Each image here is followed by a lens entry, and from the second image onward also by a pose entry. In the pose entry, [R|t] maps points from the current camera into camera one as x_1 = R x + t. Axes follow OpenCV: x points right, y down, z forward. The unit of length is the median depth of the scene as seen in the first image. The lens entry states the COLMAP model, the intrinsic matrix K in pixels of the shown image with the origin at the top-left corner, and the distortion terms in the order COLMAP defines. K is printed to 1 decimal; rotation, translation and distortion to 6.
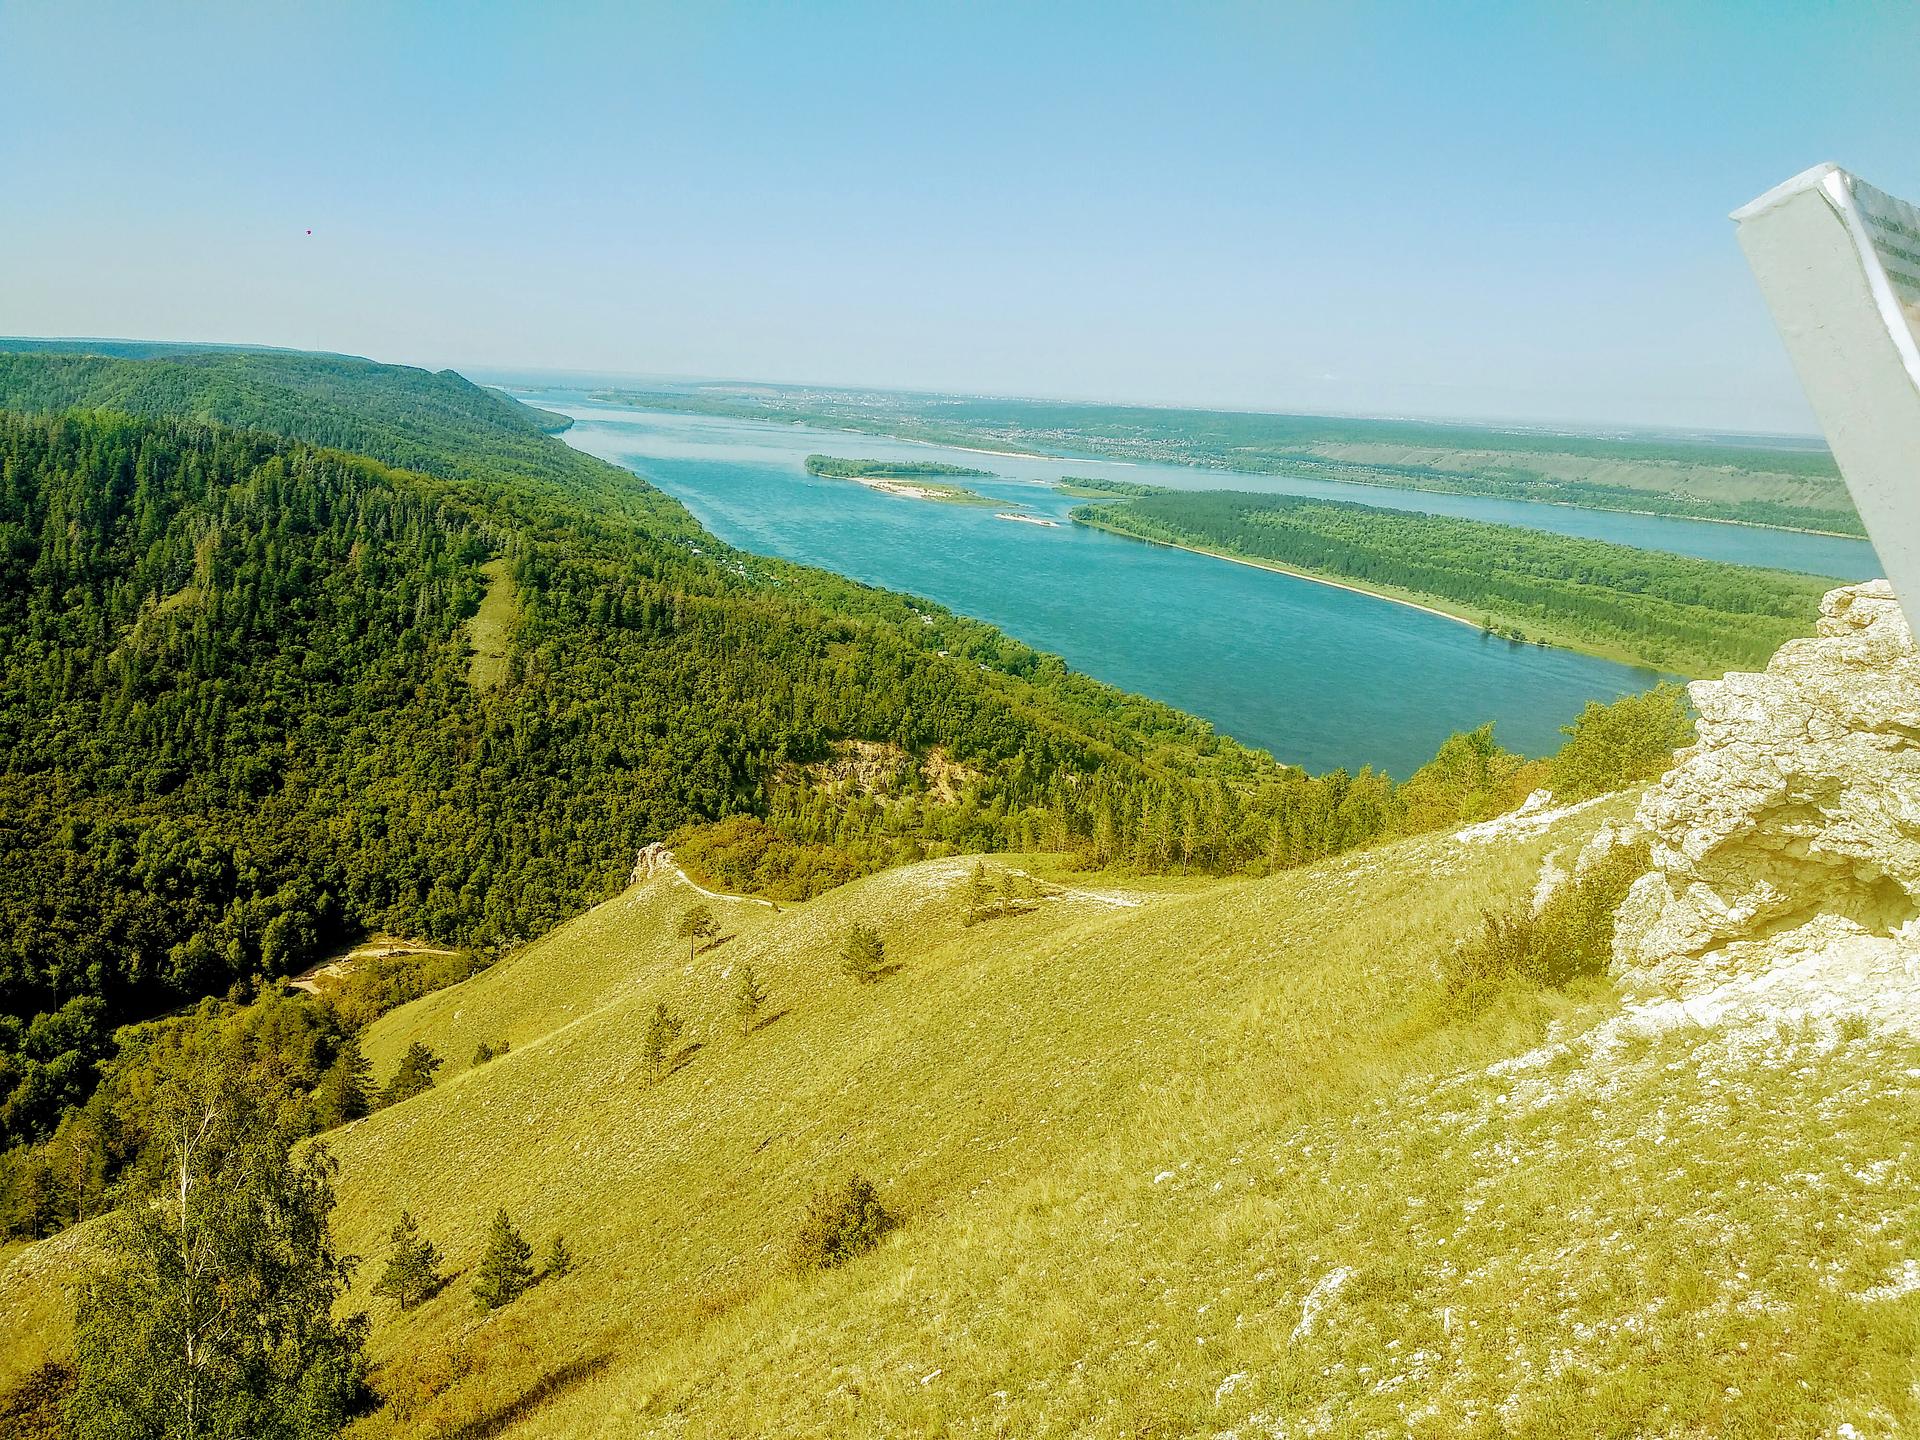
lens RADIAL K [[1445.1, 0, 967.8], [0, 1445.1, 715.0], [0, 0, 1]] dist [0.015551, -0.034697]
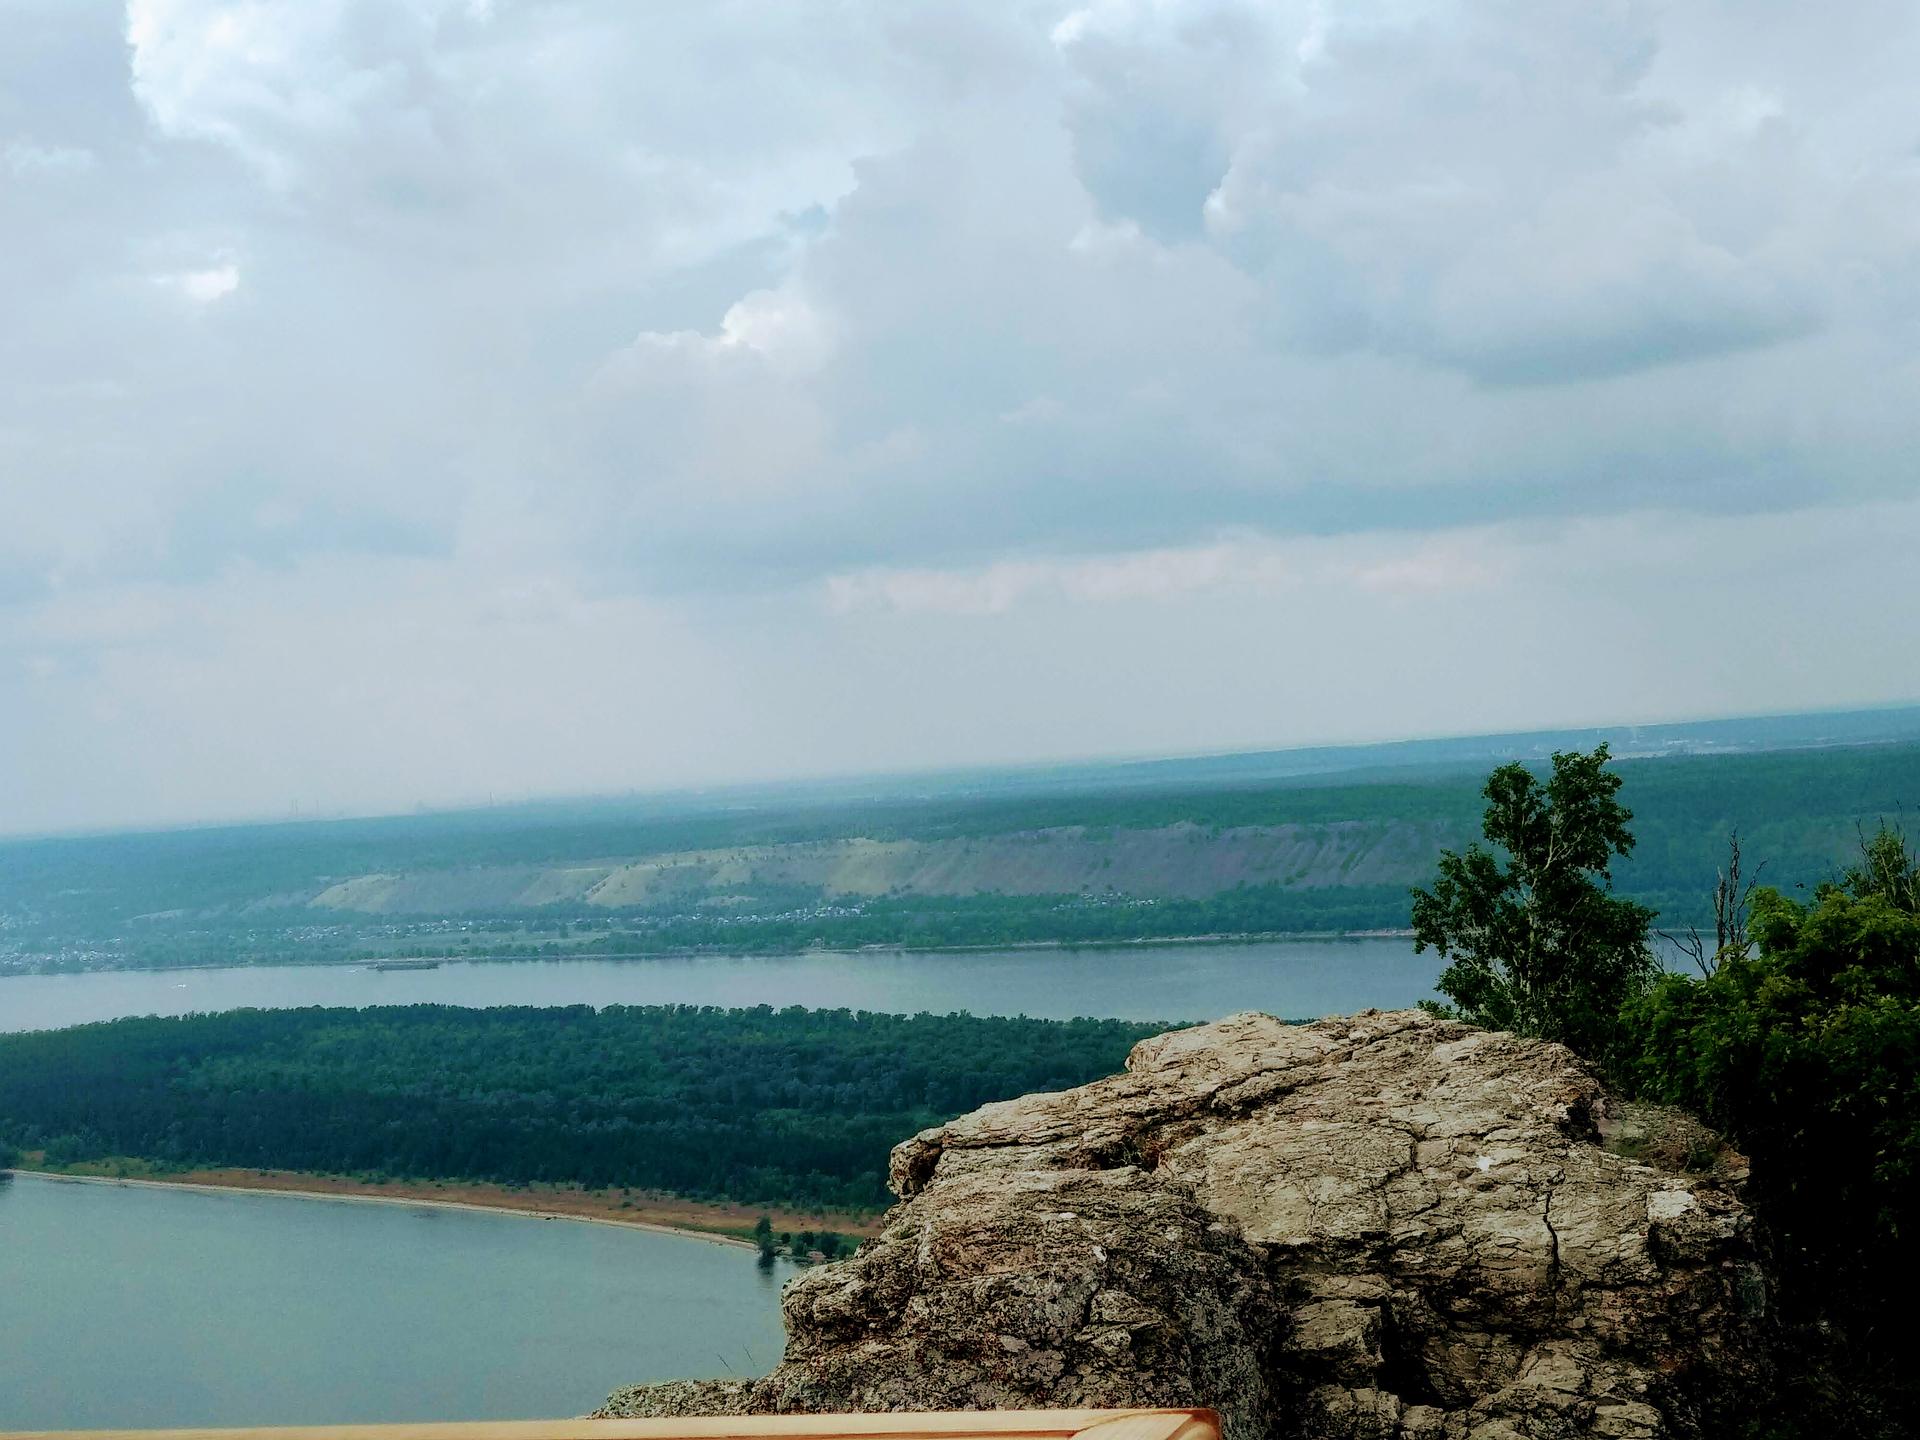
lens RADIAL K [[3410.8, 0, 959.5], [0, 3410.8, 719.8], [0, 0, 1]] dist [0.022353, 0.000000]
pose [[0.923631, -0.107112, 0.368012, 0.154443], [0.189260, 0.962392, -0.194892, -0.001923], [-0.333296, 0.249658, 0.909167, 0.003394]]
